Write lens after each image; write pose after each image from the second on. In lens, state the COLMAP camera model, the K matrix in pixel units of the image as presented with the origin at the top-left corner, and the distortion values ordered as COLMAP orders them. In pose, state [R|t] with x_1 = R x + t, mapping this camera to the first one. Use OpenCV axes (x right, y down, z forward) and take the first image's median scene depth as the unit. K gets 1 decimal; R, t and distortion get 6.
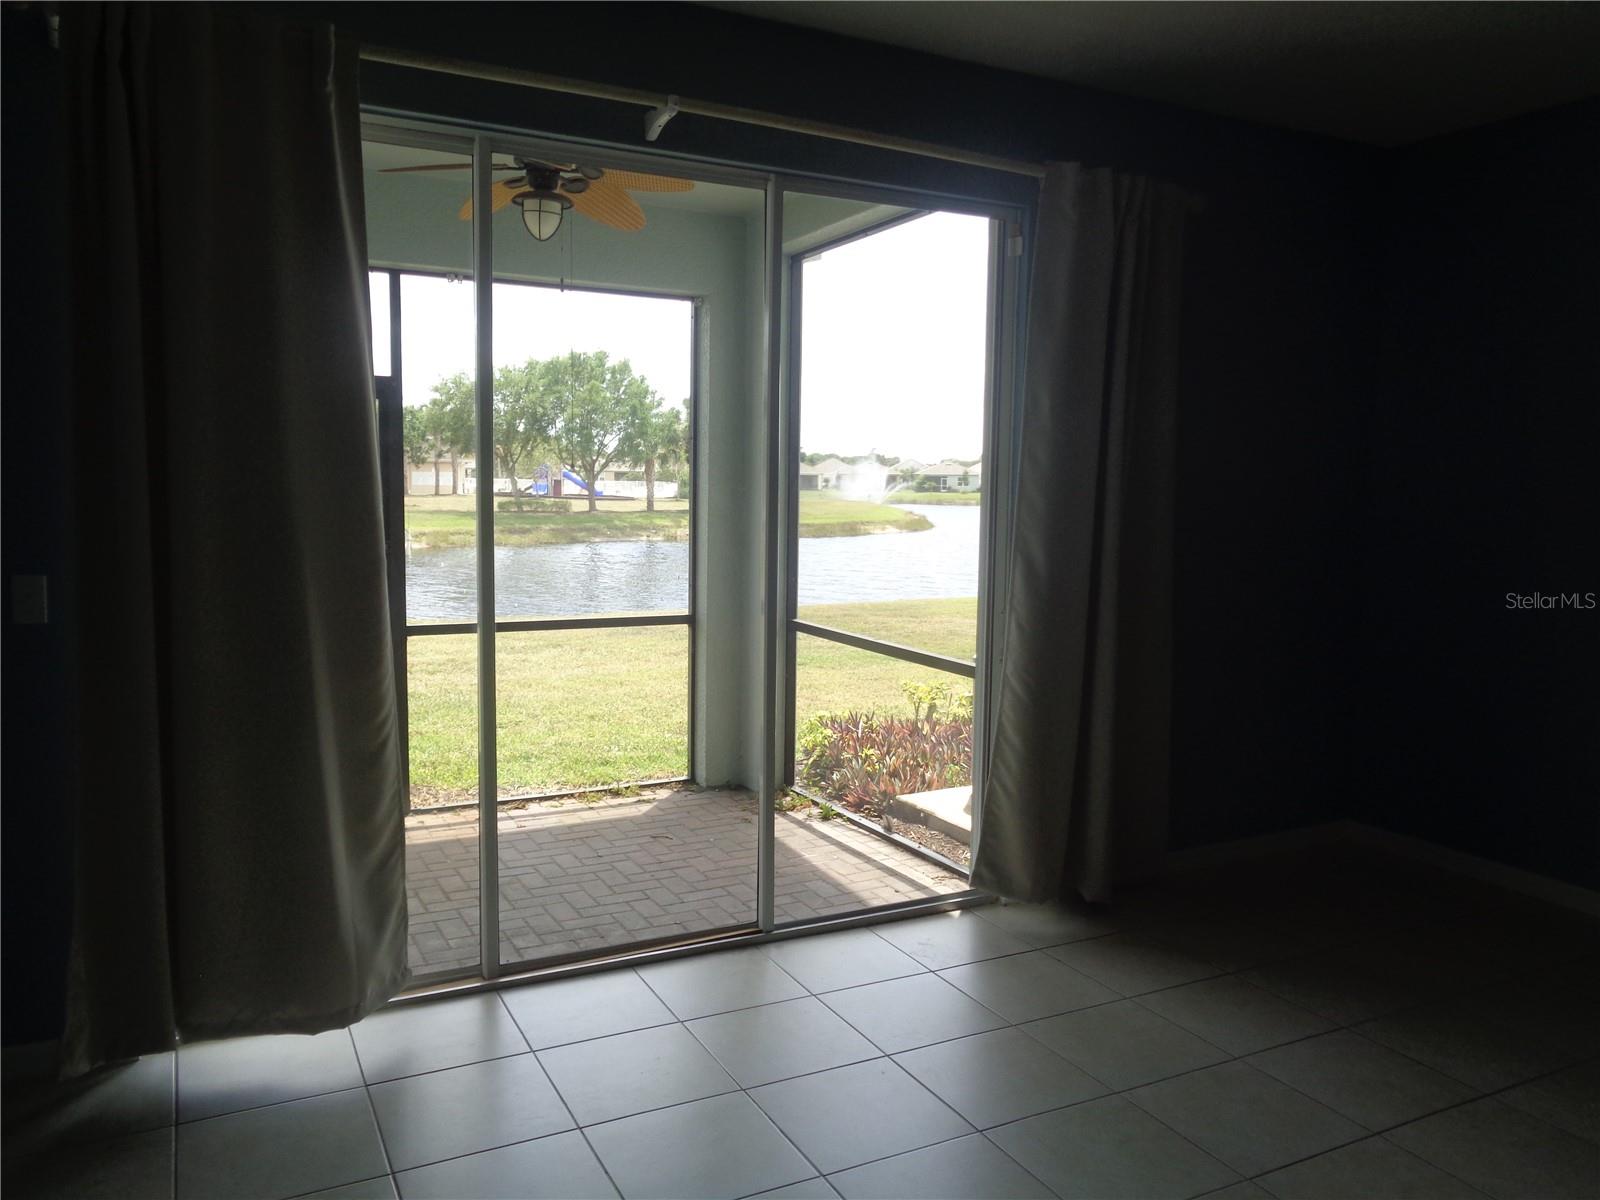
lens RADIAL K [[1199.0, 0, 801.0], [0, 1199.0, 598.1], [0, 0, 1]] dist [-0.000319, -0.002620]
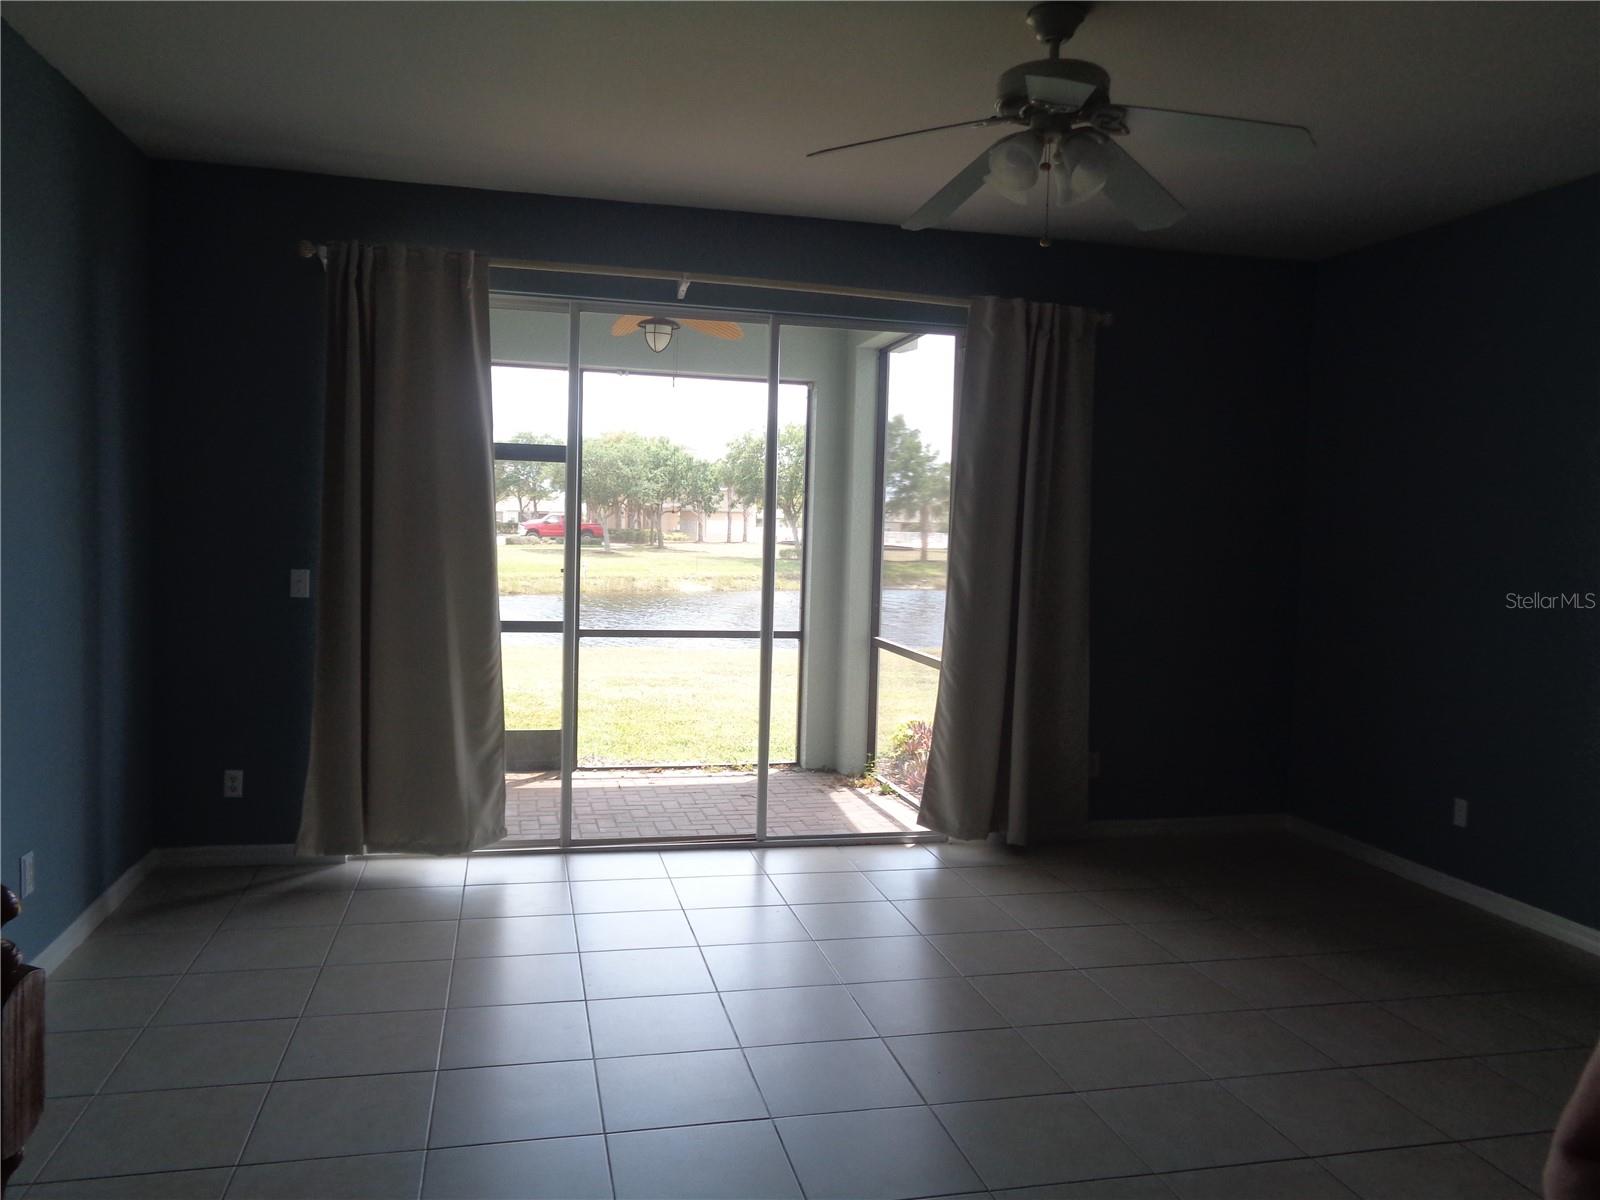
lens RADIAL K [[1203.8, 0, 802.2], [0, 1203.8, 604.6], [0, 0, 1]] dist [-0.000196, 0.006568]
pose [[0.970059, 0.027923, -0.241261, 0.126159], [-0.037067, 0.998753, -0.033448, 0.016248], [0.240026, 0.041389, 0.969884, -0.134625]]
